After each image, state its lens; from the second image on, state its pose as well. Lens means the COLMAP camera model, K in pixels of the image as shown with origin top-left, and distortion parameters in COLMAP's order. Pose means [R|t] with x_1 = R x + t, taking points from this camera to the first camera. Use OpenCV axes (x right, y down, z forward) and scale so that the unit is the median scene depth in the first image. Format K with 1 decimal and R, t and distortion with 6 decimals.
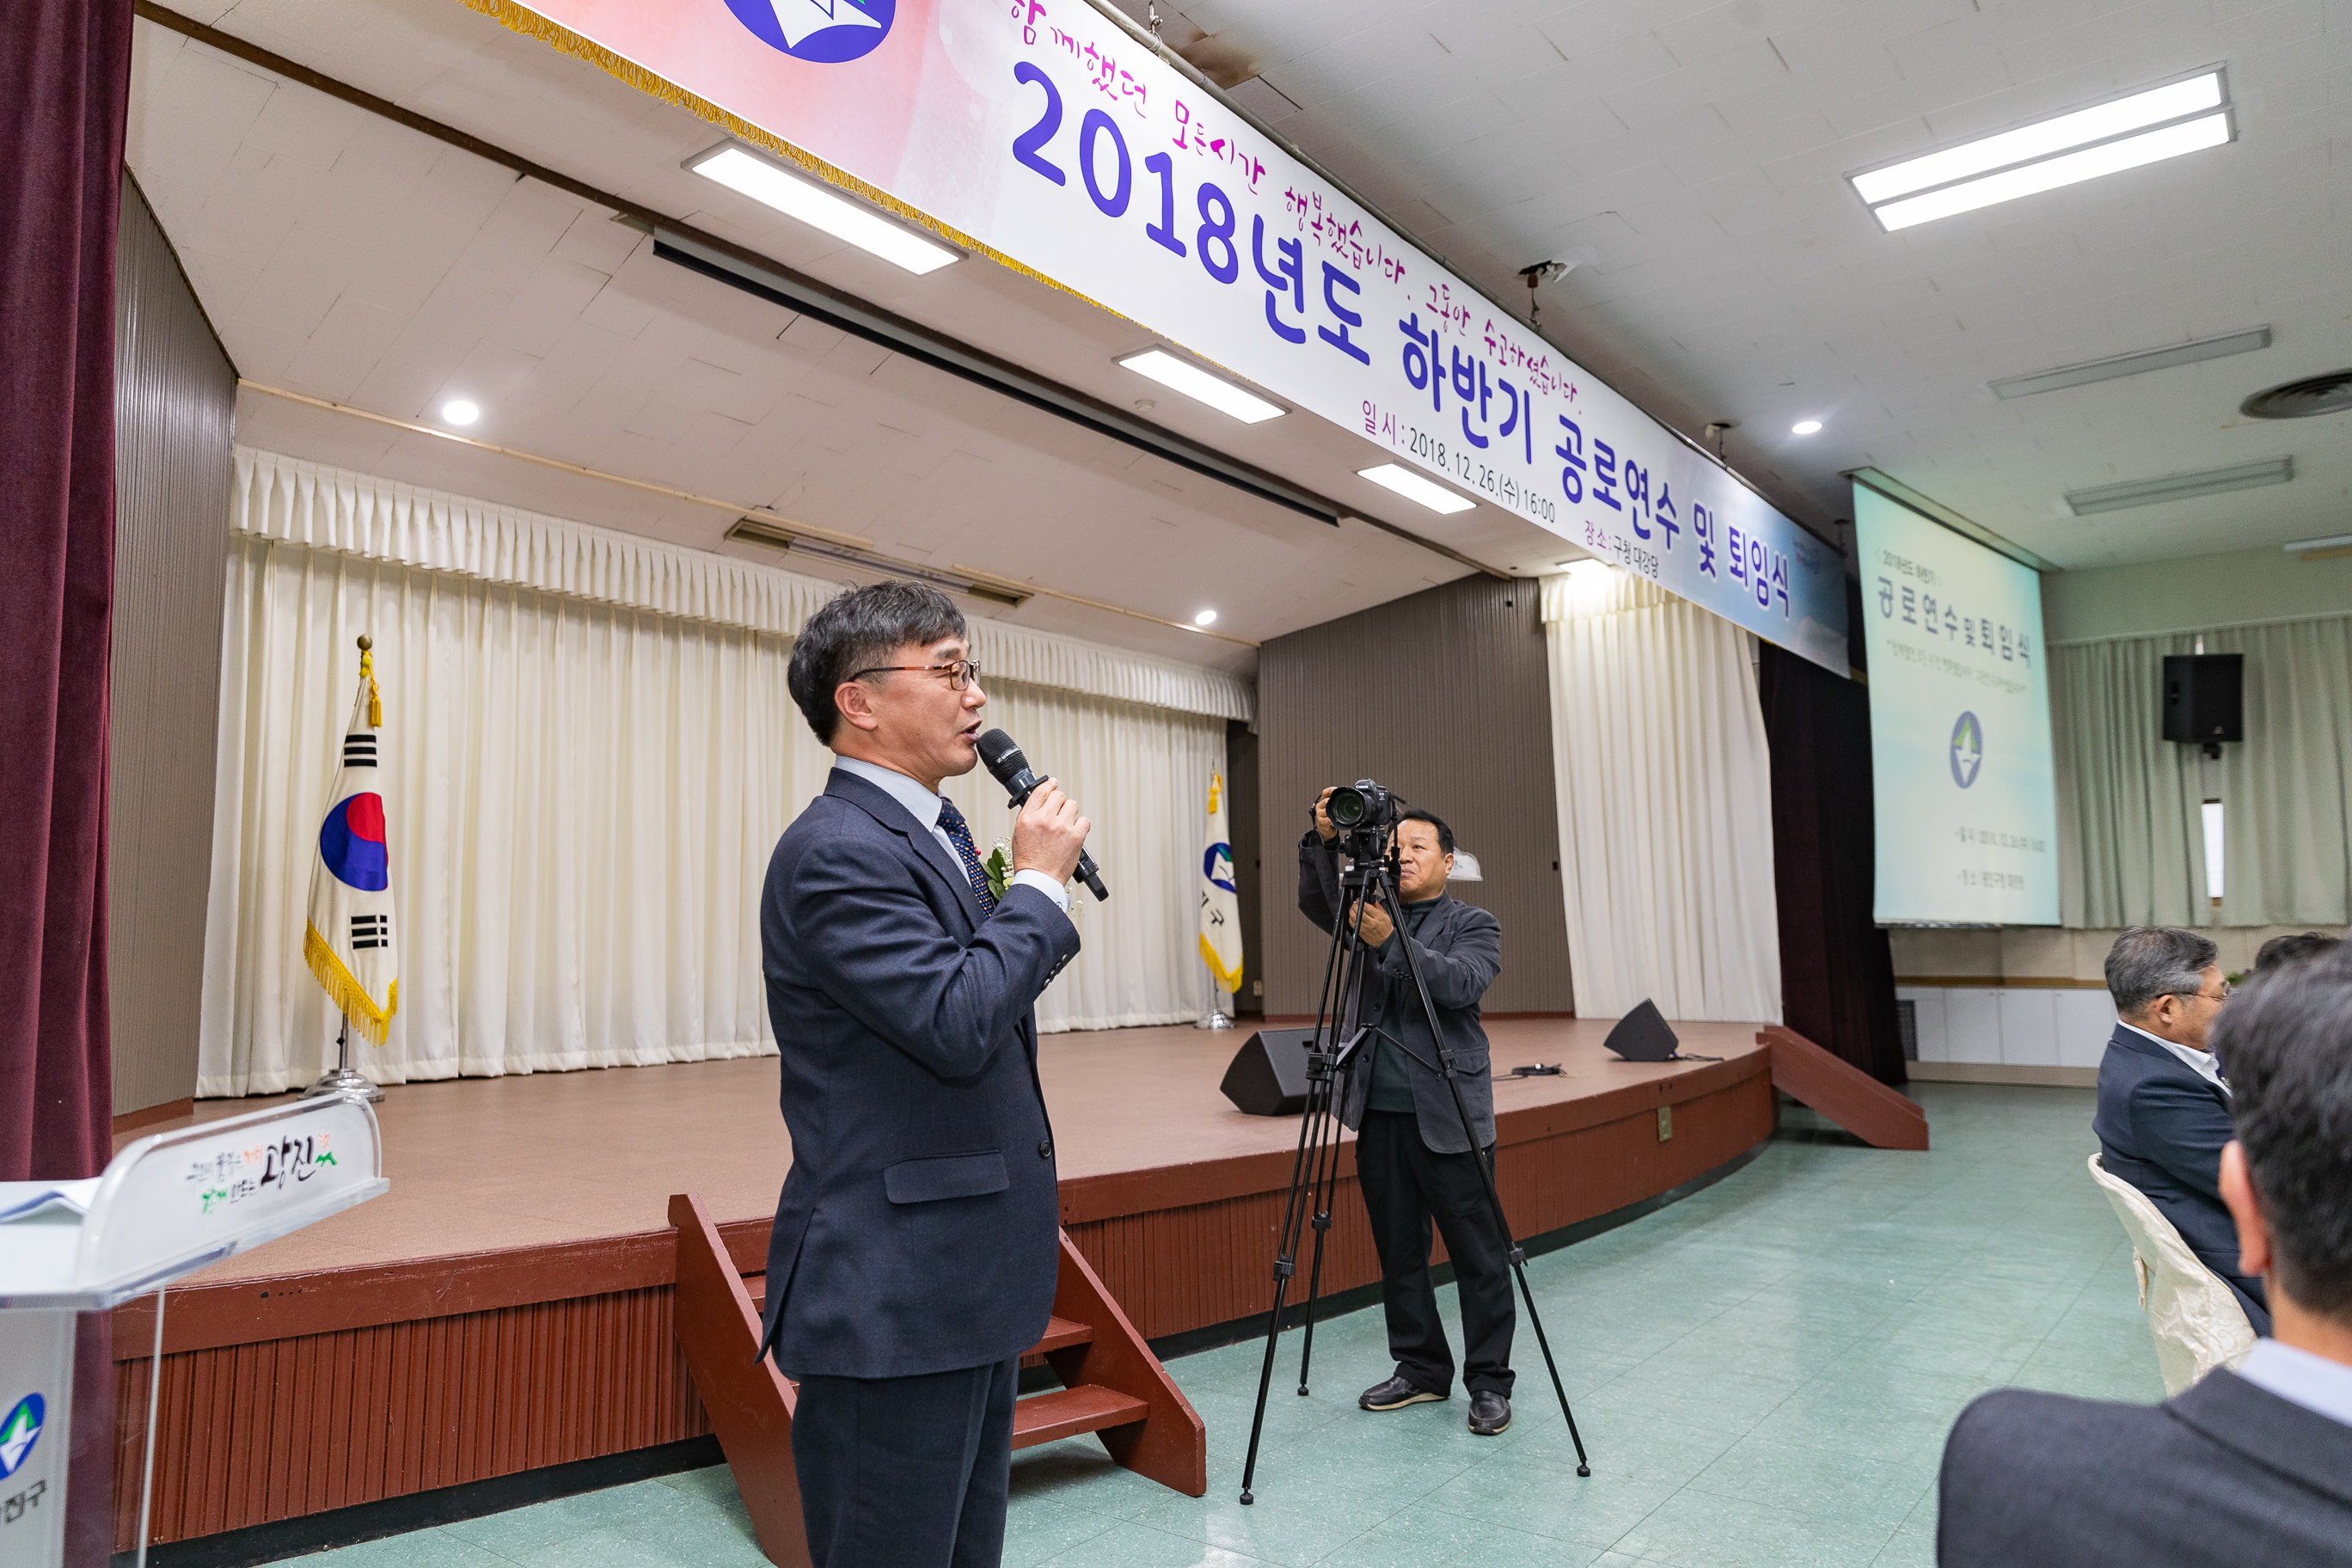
lens RADIAL K [[1558.3, 0, 1169.6], [0, 1558.3, 789.4], [0, 0, 1]] dist [0.010845, -0.004922]
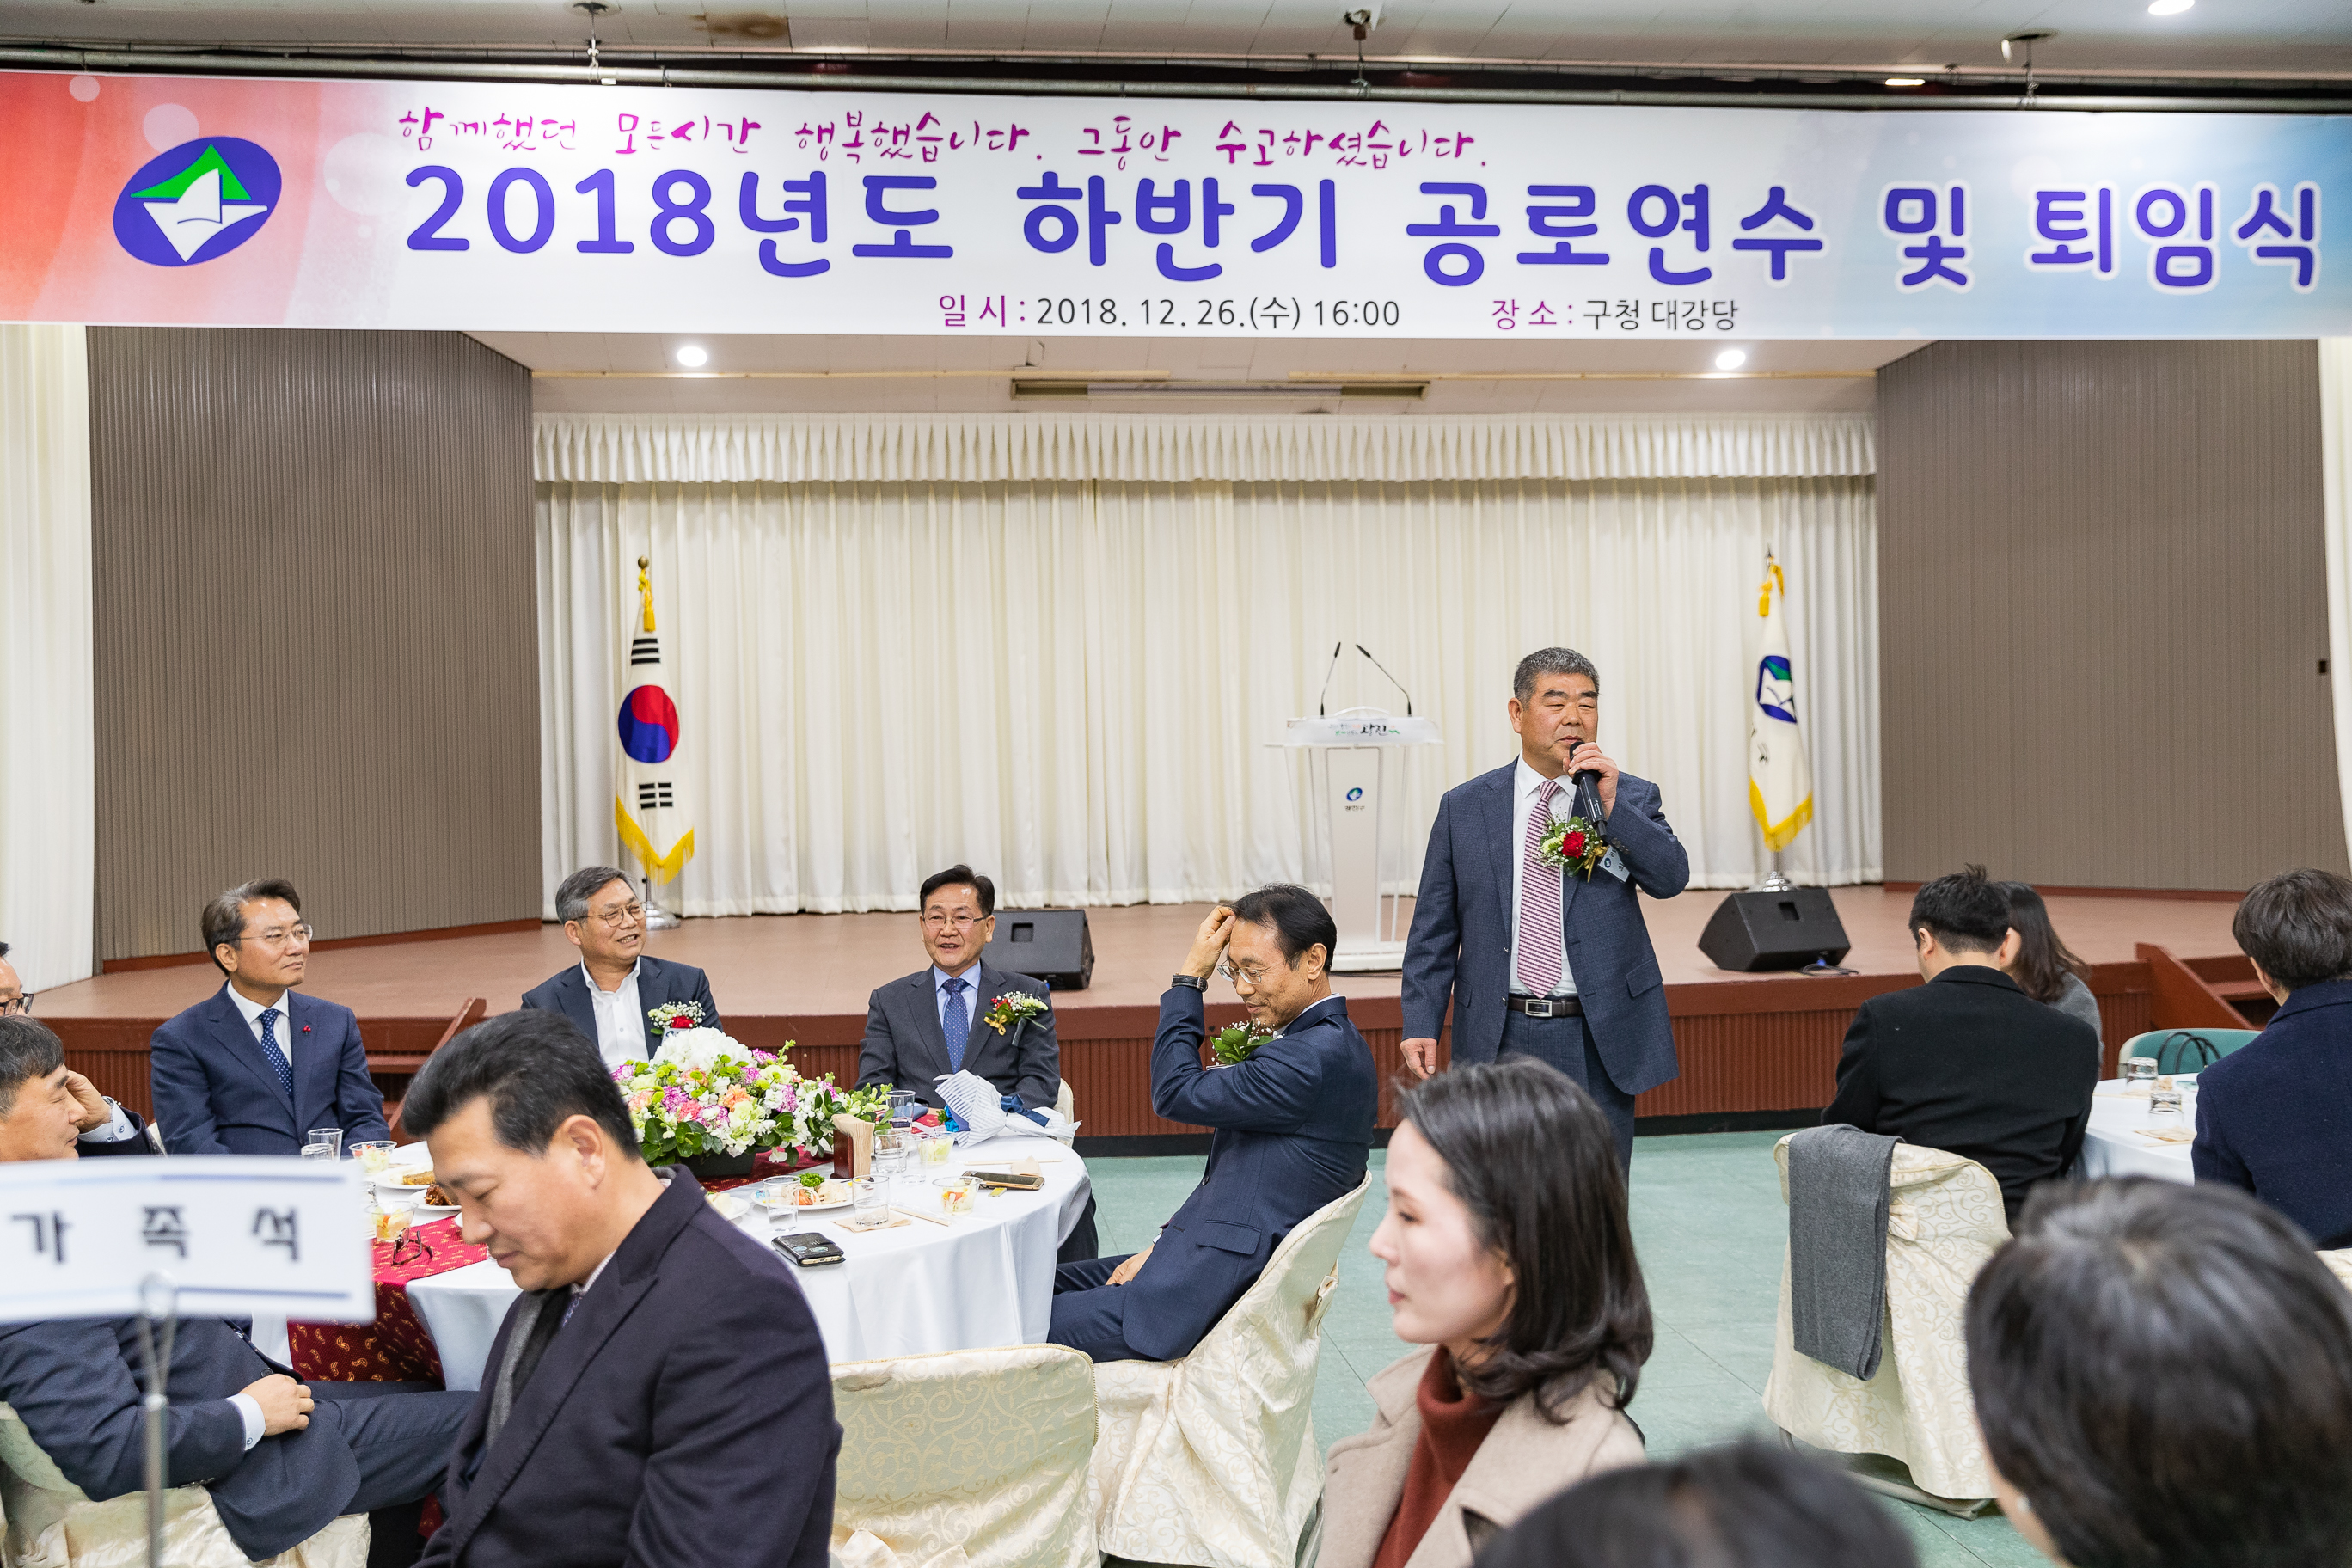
lens RADIAL K [[2190.2, 0, 1175.9], [0, 2190.2, 792.0], [0, 0, 1]] dist [-0.000788, 0.014876]
pose [[0.700731, 0.011296, -0.713336, 1.060197], [0.083147, 0.991768, 0.097383, -0.049663], [0.708563, -0.127551, 0.694024, 0.075975]]
